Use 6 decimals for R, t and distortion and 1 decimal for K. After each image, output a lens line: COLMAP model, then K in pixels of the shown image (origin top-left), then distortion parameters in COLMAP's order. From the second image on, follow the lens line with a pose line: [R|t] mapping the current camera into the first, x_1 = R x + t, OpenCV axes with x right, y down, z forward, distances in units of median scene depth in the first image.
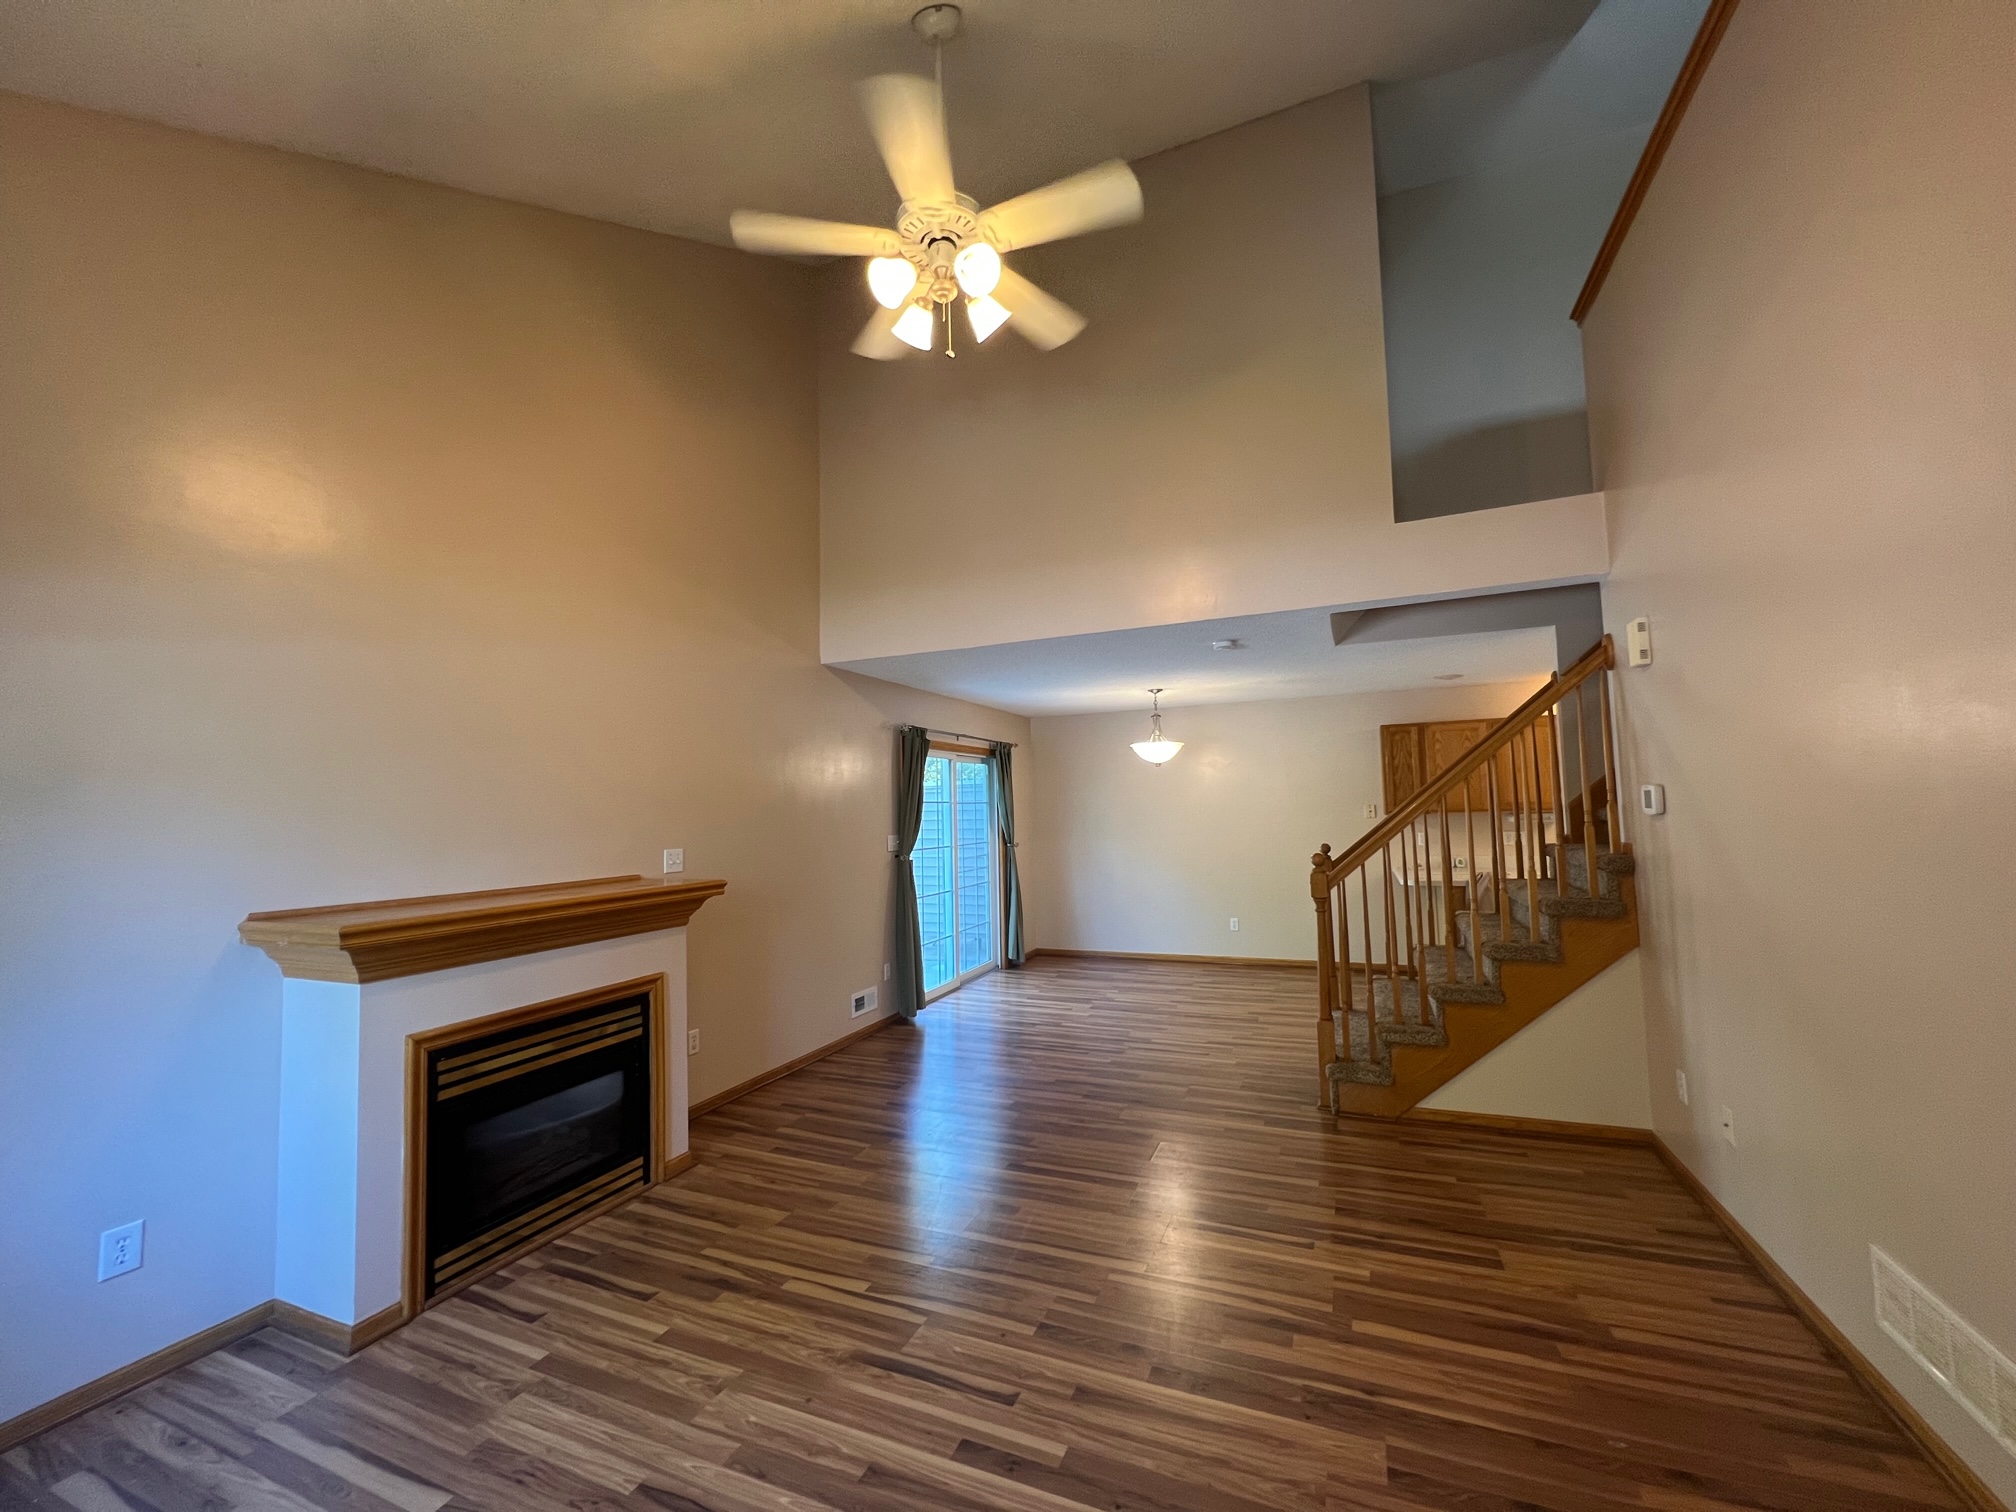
lens RADIAL K [[811.8, 0, 1008.0], [0, 811.8, 756.0], [0, 0, 1]] dist [-0.002279, 0.002686]
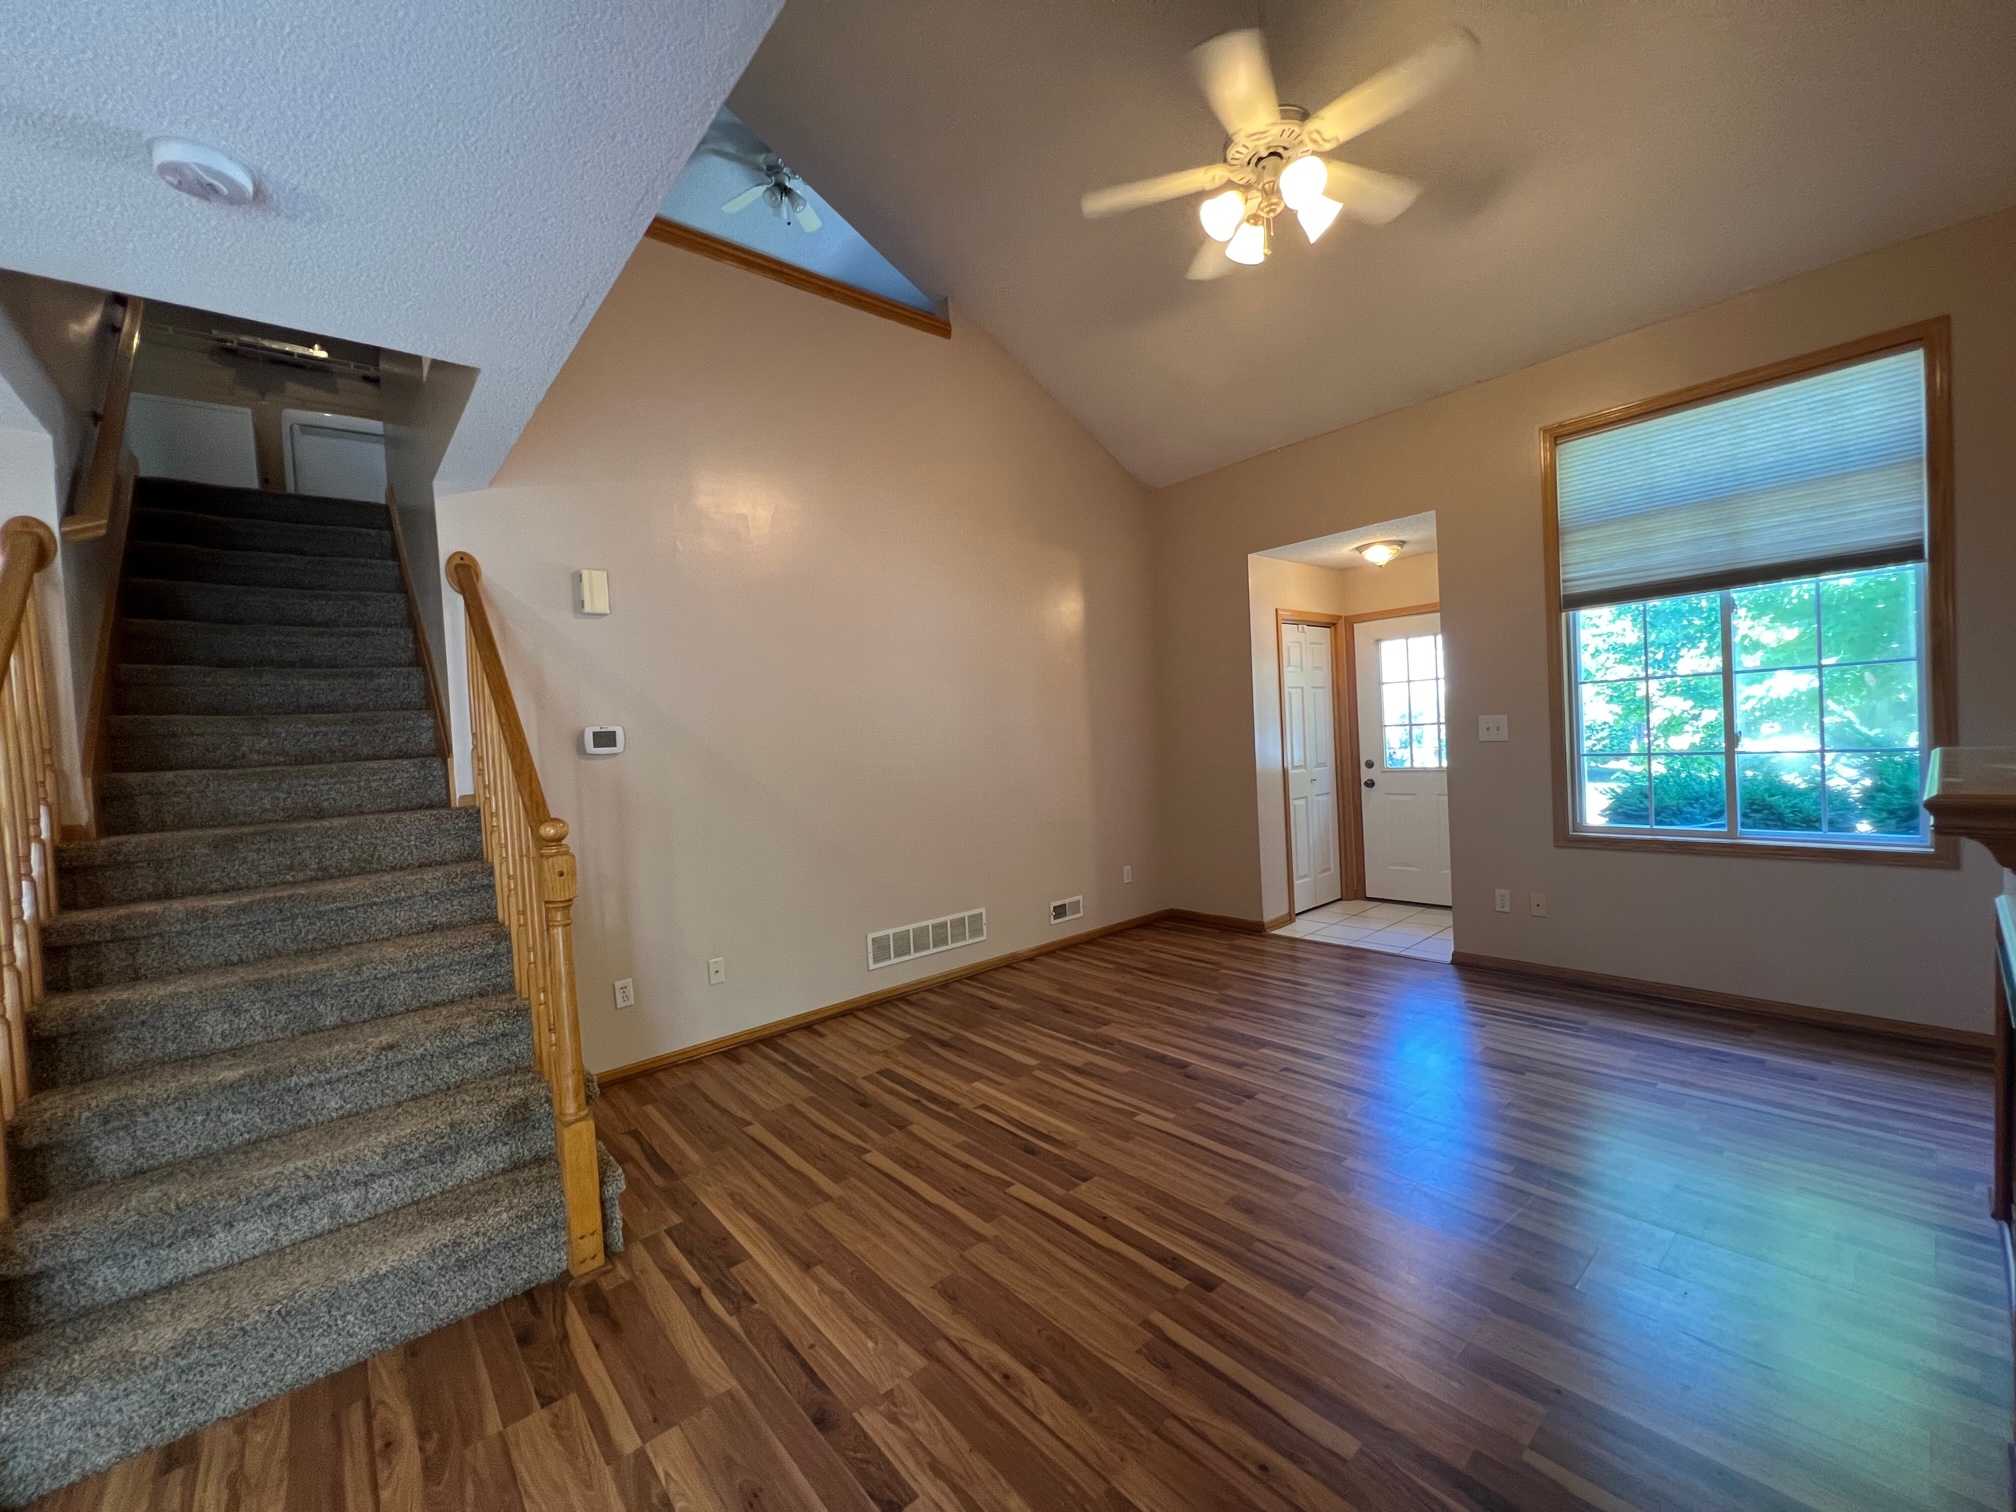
lens RADIAL K [[811.8, 0, 1008.0], [0, 811.8, 756.0], [0, 0, 1]] dist [-0.002279, 0.002686]
pose [[-0.893802, 0.062965, 0.444020, -0.159258], [0.047561, 0.997820, -0.045759, 0.146336], [-0.445933, -0.019782, -0.894848, 1.676203]]
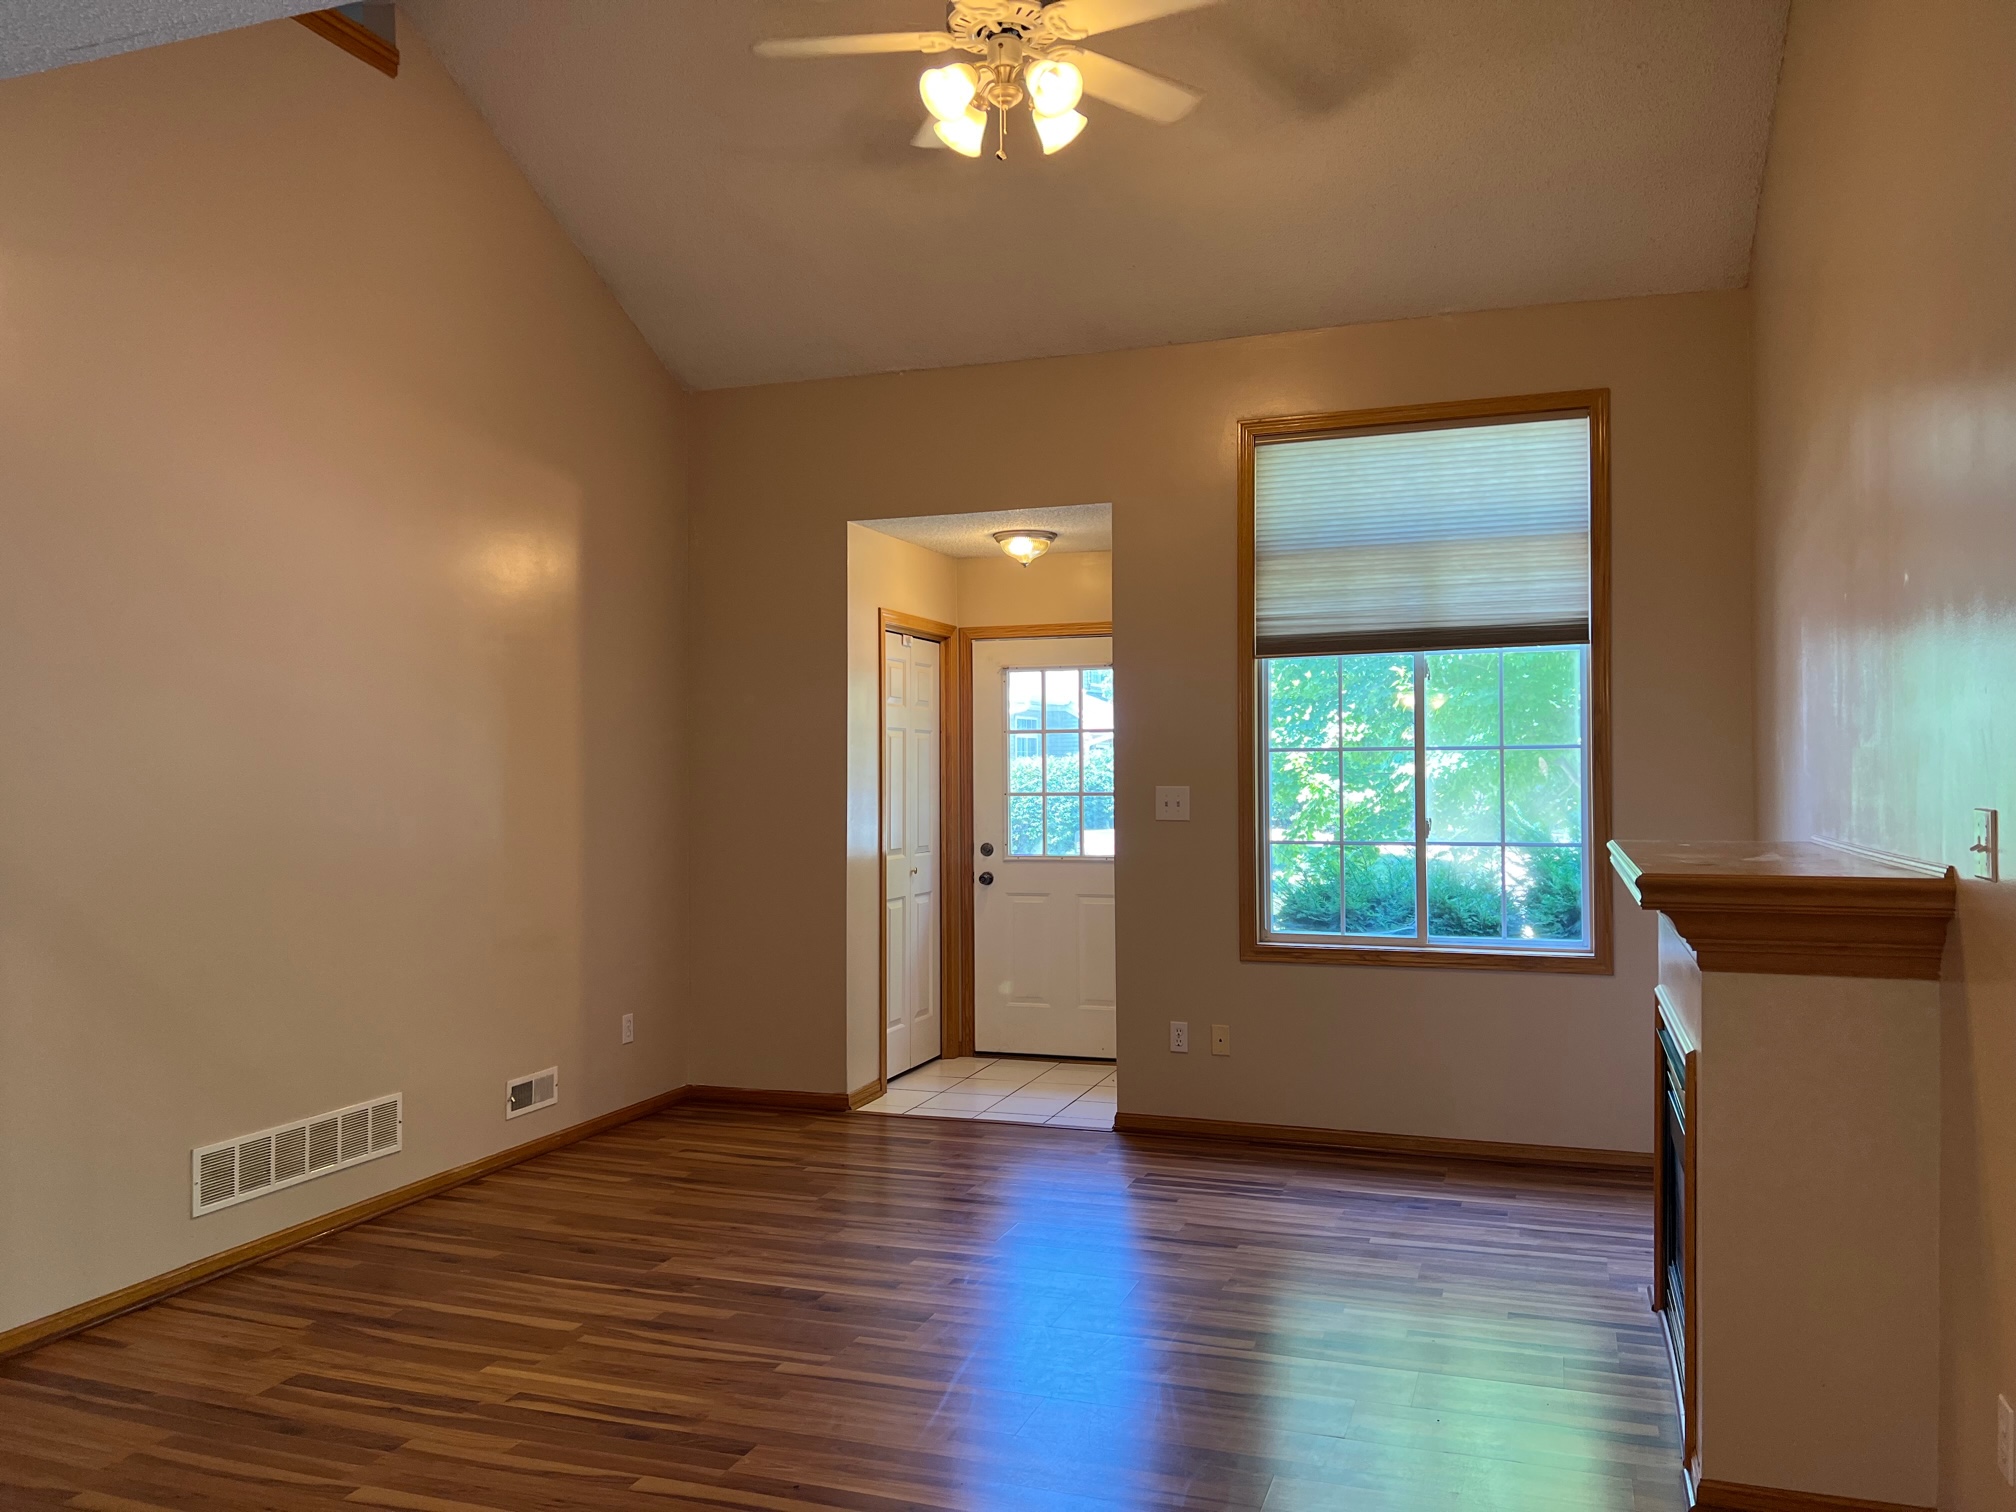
lens RADIAL K [[1510.5, 0, 1008.0], [0, 1510.5, 756.0], [0, 0, 1]] dist [0.068027, -0.073229]
pose [[-0.997927, 0.030975, -0.056410, 0.016581], [0.035387, 0.996249, -0.078971, 0.158402], [0.053752, -0.080804, -0.995280, 1.956681]]
